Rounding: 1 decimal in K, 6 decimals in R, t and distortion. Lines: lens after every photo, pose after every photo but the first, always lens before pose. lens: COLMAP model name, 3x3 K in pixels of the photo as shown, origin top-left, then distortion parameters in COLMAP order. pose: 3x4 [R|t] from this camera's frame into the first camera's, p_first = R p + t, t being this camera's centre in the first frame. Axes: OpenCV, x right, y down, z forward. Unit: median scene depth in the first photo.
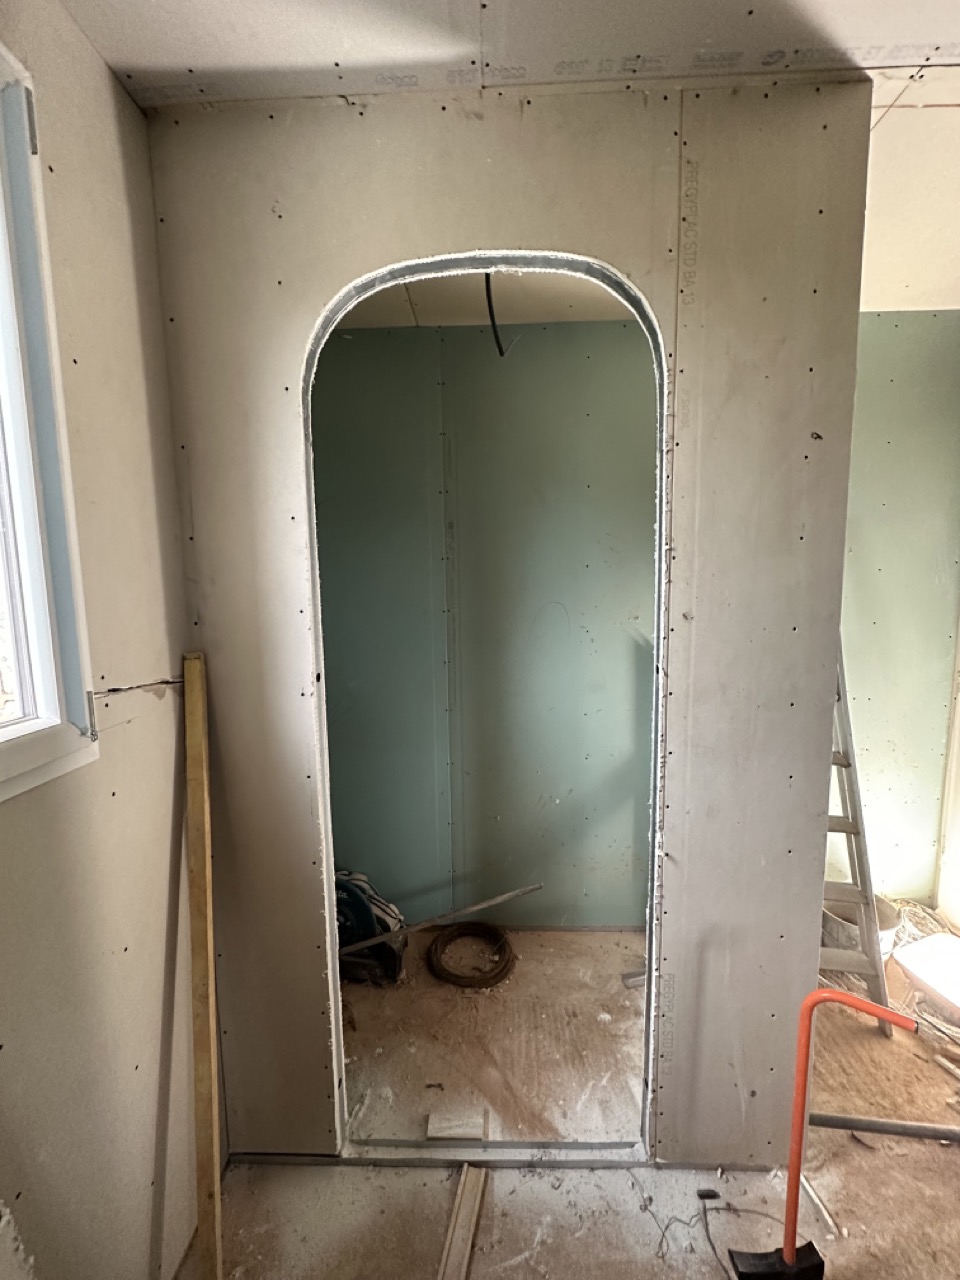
lens RADIAL K [[514.1, 0, 482.5], [0, 514.1, 641.0], [0, 0, 1]] dist [-0.001133, -0.000082]
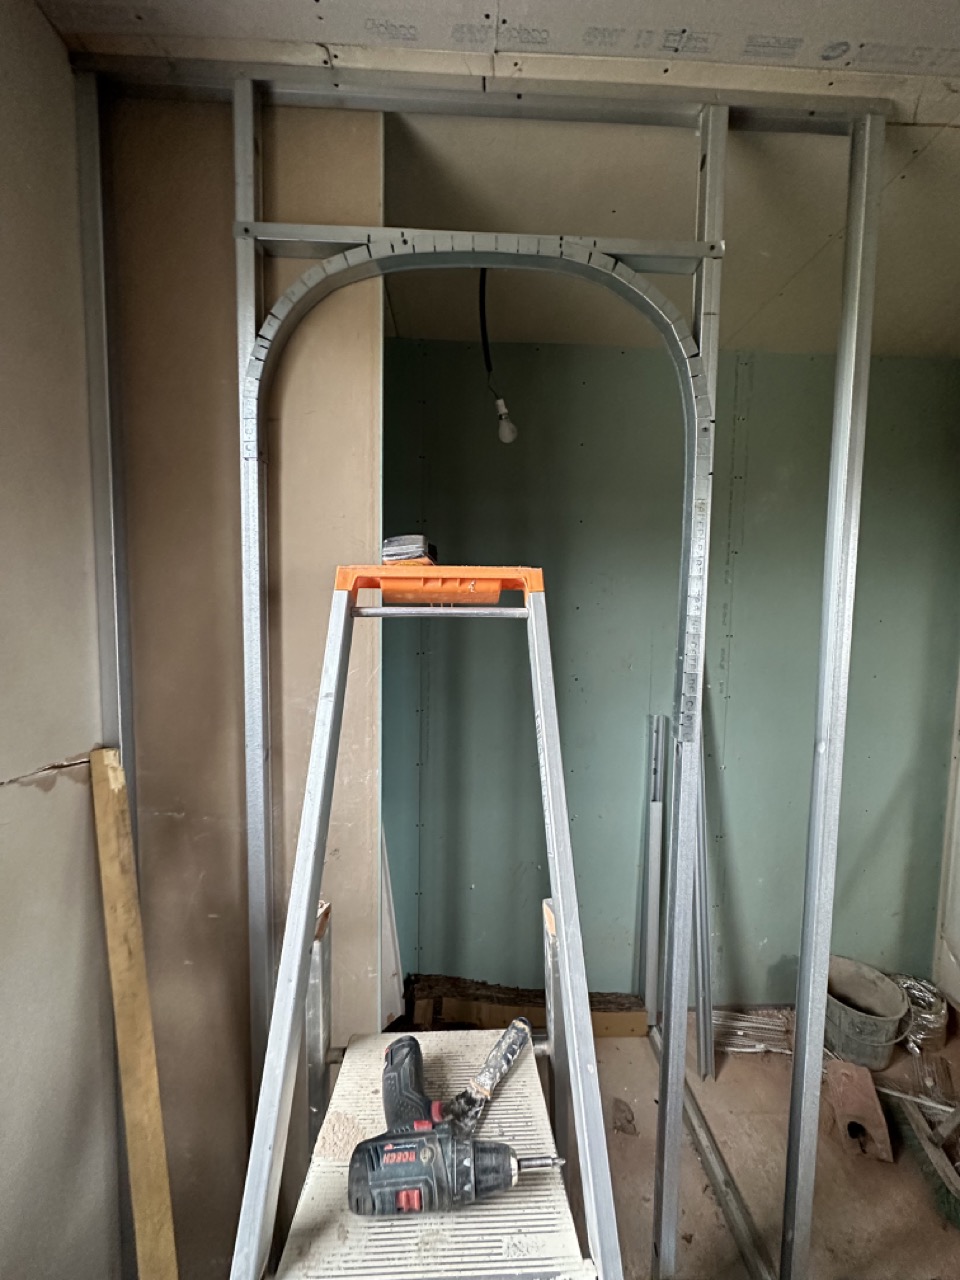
lens RADIAL K [[514.1, 0, 477.6], [0, 514.1, 638.0], [0, 0, 1]] dist [-0.001133, -0.000082]
pose [[0.997817, 0.028458, 0.059592, -0.051725], [-0.026167, 0.998902, -0.038872, -0.110014], [-0.060633, 0.037228, 0.997466, 0.220817]]
